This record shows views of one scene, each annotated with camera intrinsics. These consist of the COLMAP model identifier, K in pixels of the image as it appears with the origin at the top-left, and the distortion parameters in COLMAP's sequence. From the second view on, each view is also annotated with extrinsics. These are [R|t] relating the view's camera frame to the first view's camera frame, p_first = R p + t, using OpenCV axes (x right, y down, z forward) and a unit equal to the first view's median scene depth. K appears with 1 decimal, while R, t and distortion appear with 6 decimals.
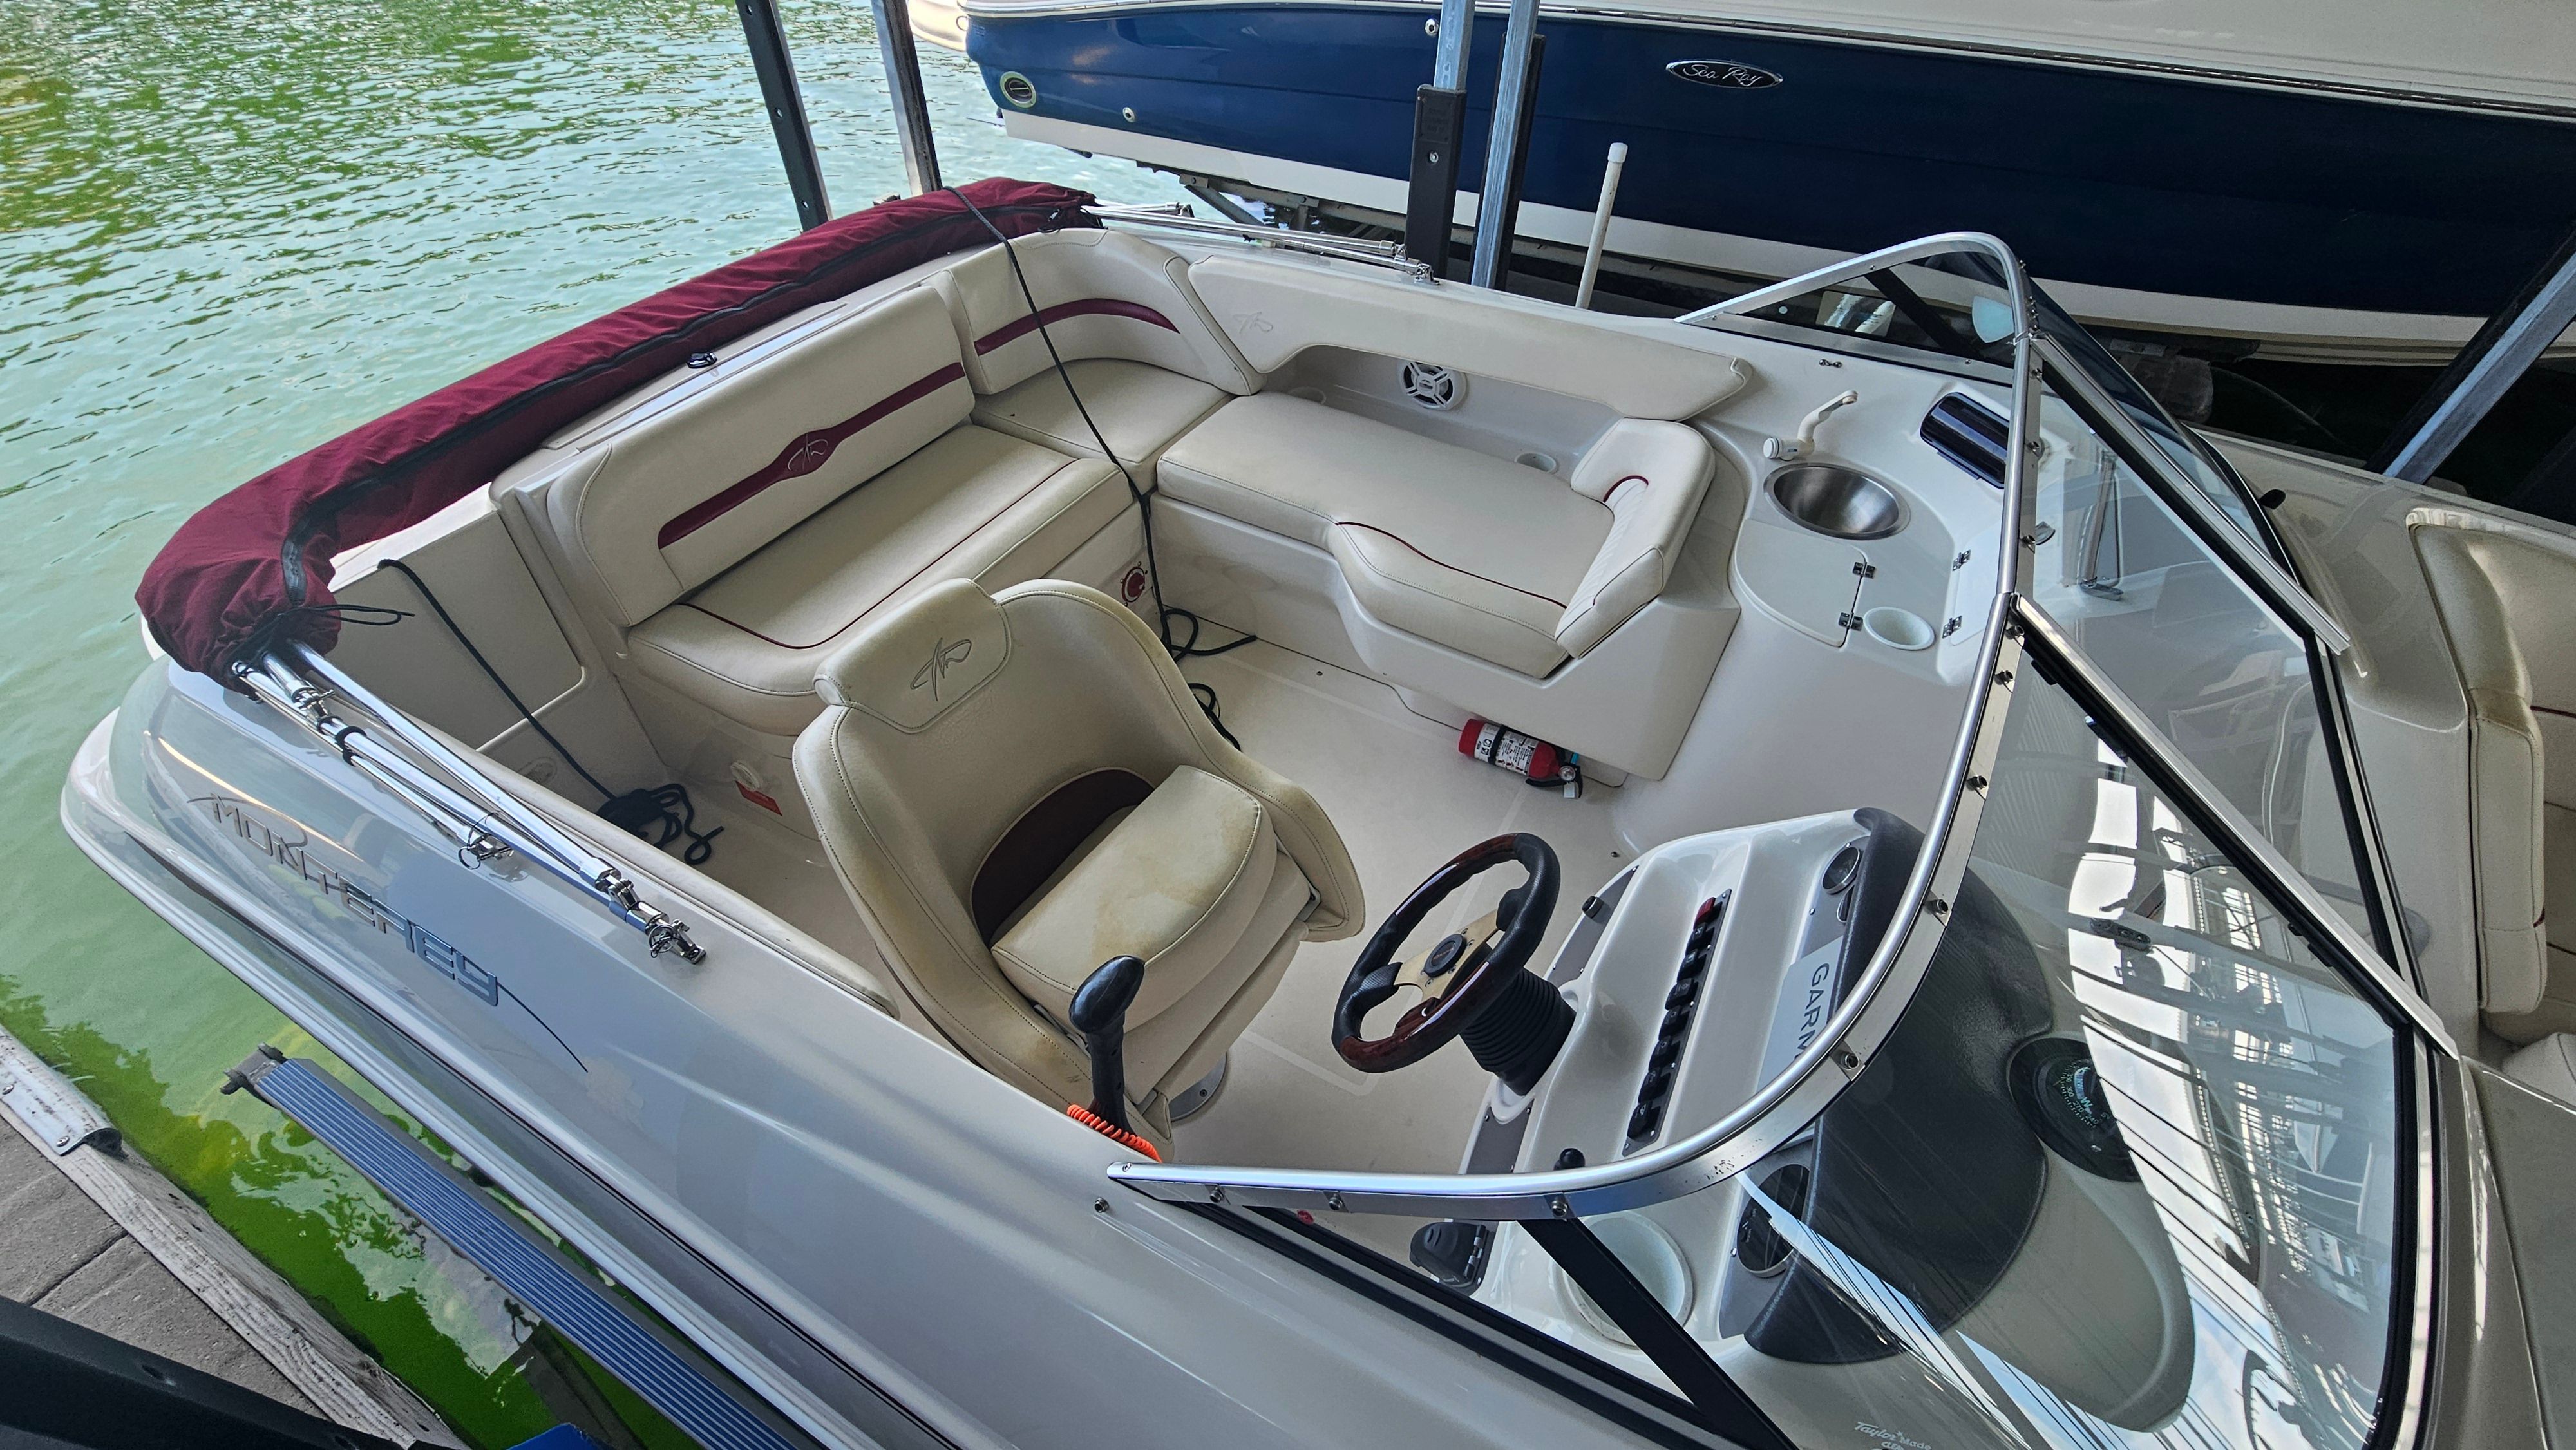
lens RADIAL K [[1062.3, 0, 1288.0], [0, 1062.3, 725.0], [0, 0, 1]] dist [0.008513, 0.000175]
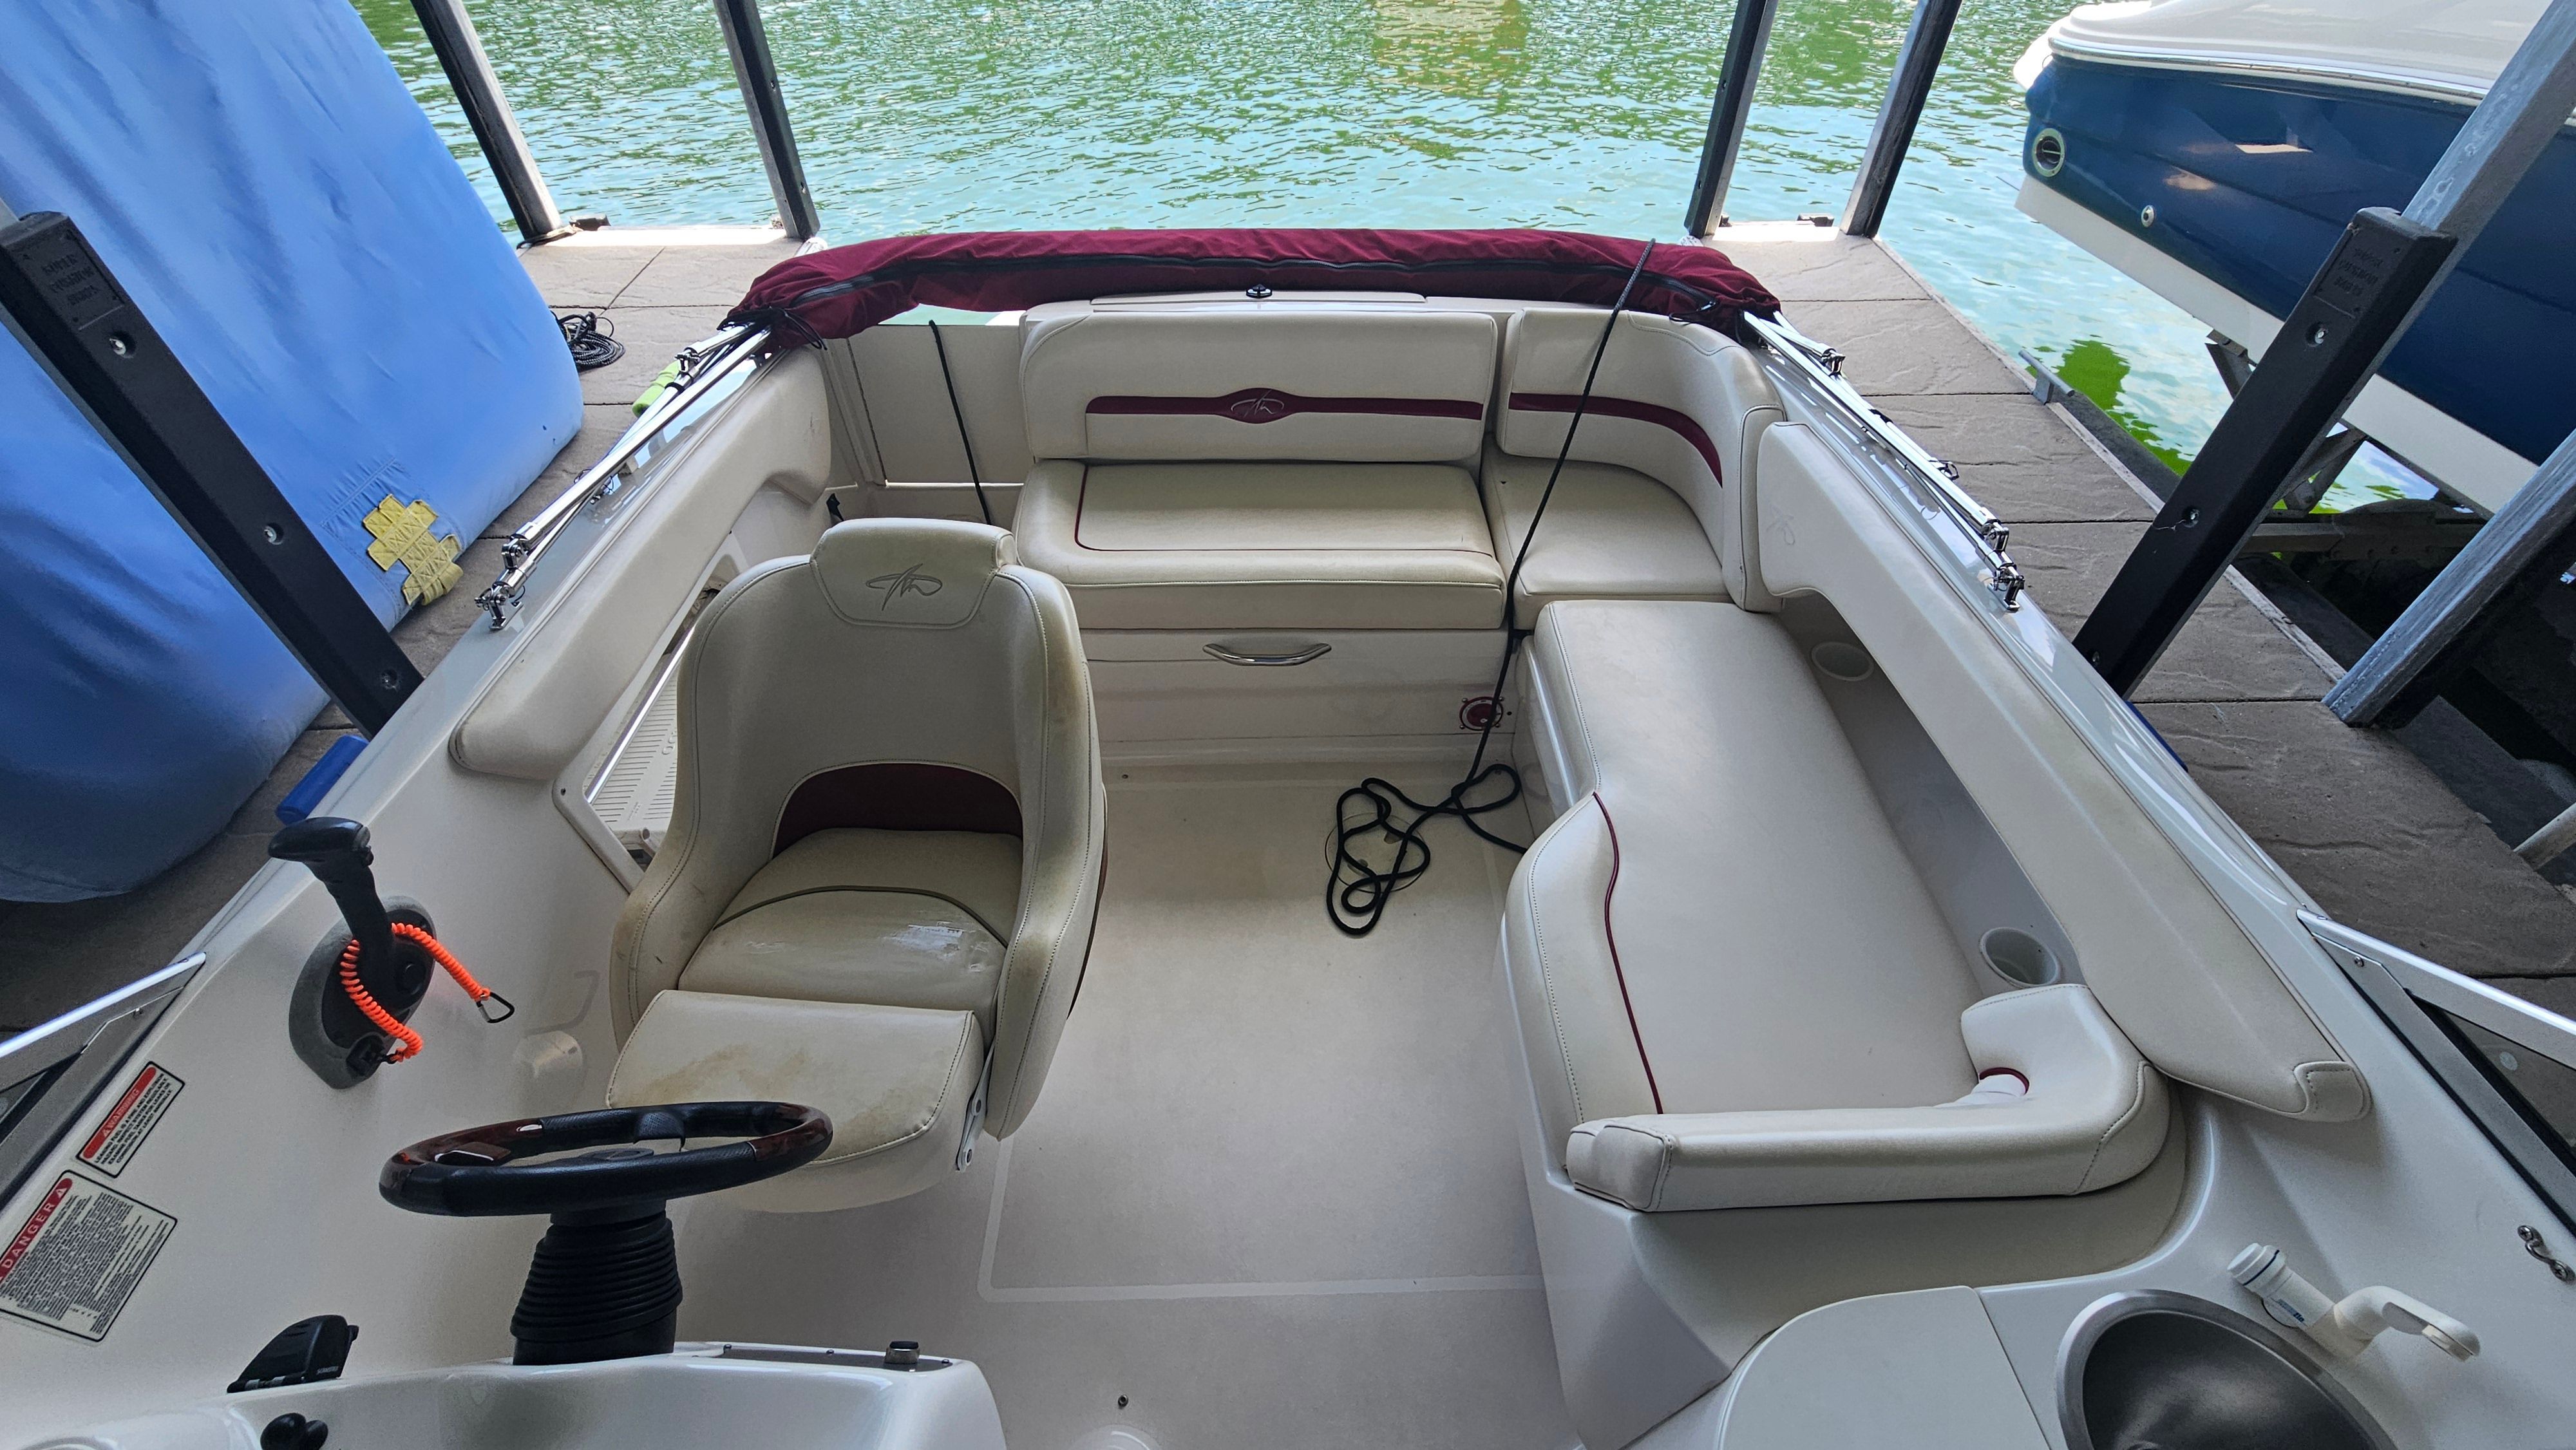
lens RADIAL K [[1062.3, 0, 1288.0], [0, 1062.3, 725.0], [0, 0, 1]] dist [0.008513, 0.000175]
pose [[0.503380, 0.596207, -0.625417, 0.349210], [-0.611112, 0.757356, 0.230118, -0.252223], [0.610861, 0.266363, 0.745587, 0.312542]]
